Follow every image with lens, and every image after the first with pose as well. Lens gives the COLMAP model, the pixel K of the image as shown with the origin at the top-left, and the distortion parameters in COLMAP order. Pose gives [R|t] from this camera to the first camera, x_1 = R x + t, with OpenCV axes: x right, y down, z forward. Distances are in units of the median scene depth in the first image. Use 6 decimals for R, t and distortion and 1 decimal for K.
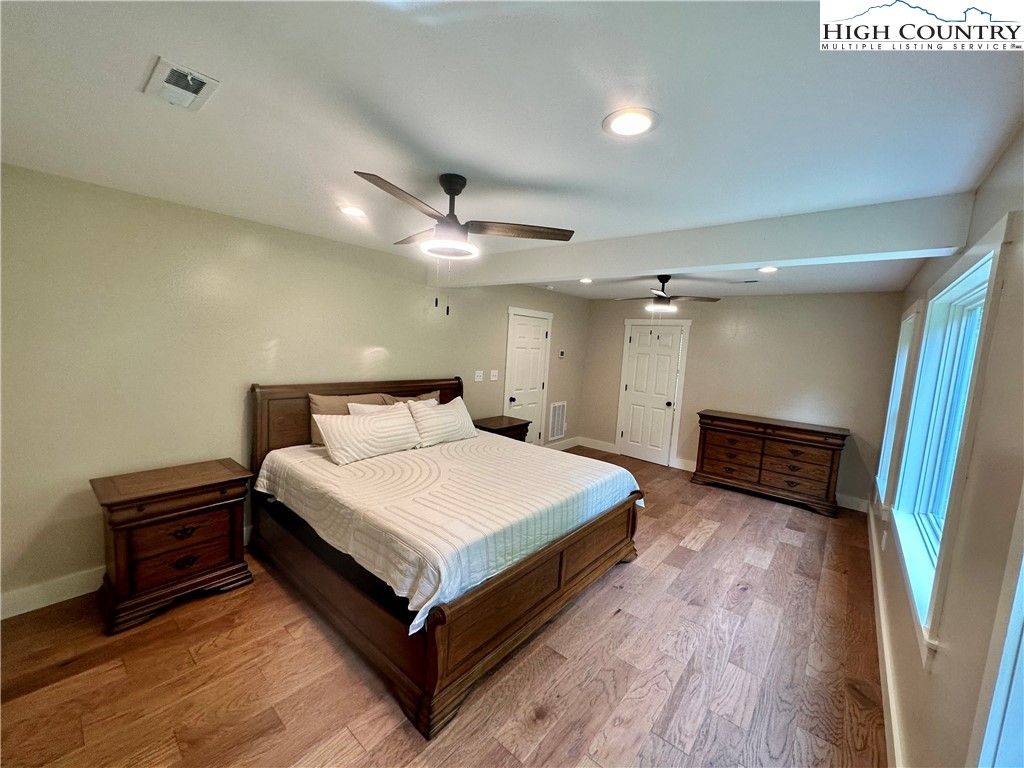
lens RADIAL K [[408.5, 0, 512.1], [0, 408.5, 382.9], [0, 0, 1]] dist [-0.003872, 0.001078]
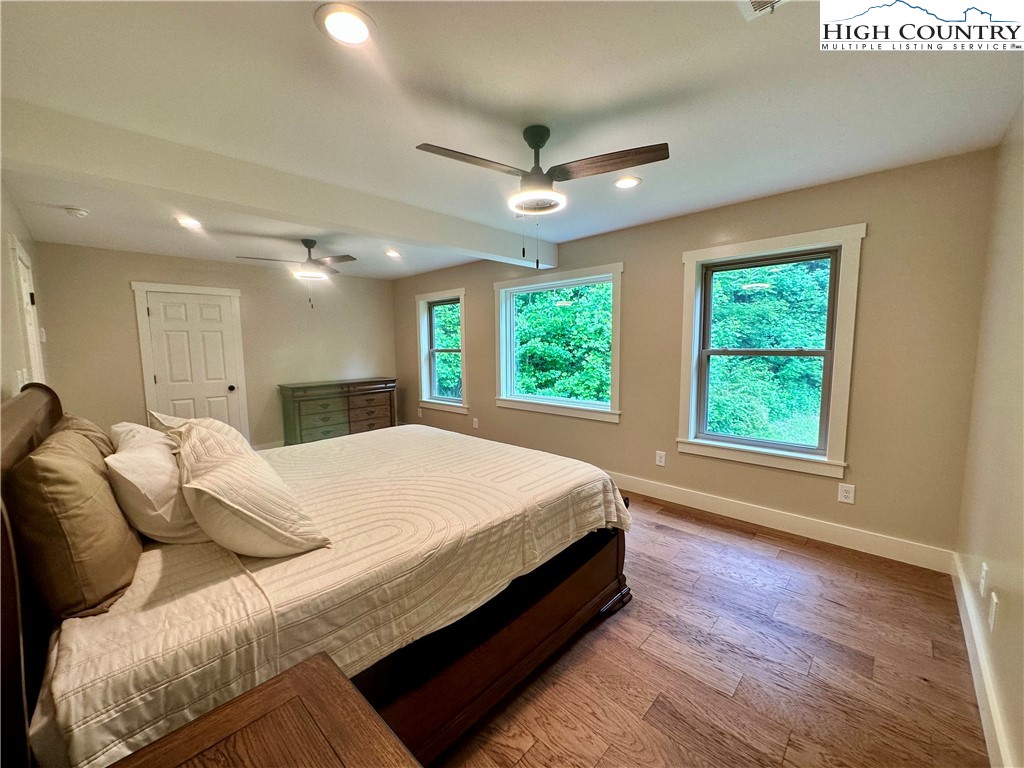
lens RADIAL K [[408.5, 0, 509.5], [0, 408.5, 381.5], [0, 0, 1]] dist [-0.003872, 0.001078]
pose [[0.062857, -0.149896, 0.986702, -1.043630], [0.117076, 0.982938, 0.141866, -0.037479], [-0.991132, 0.106602, 0.079333, 0.883649]]
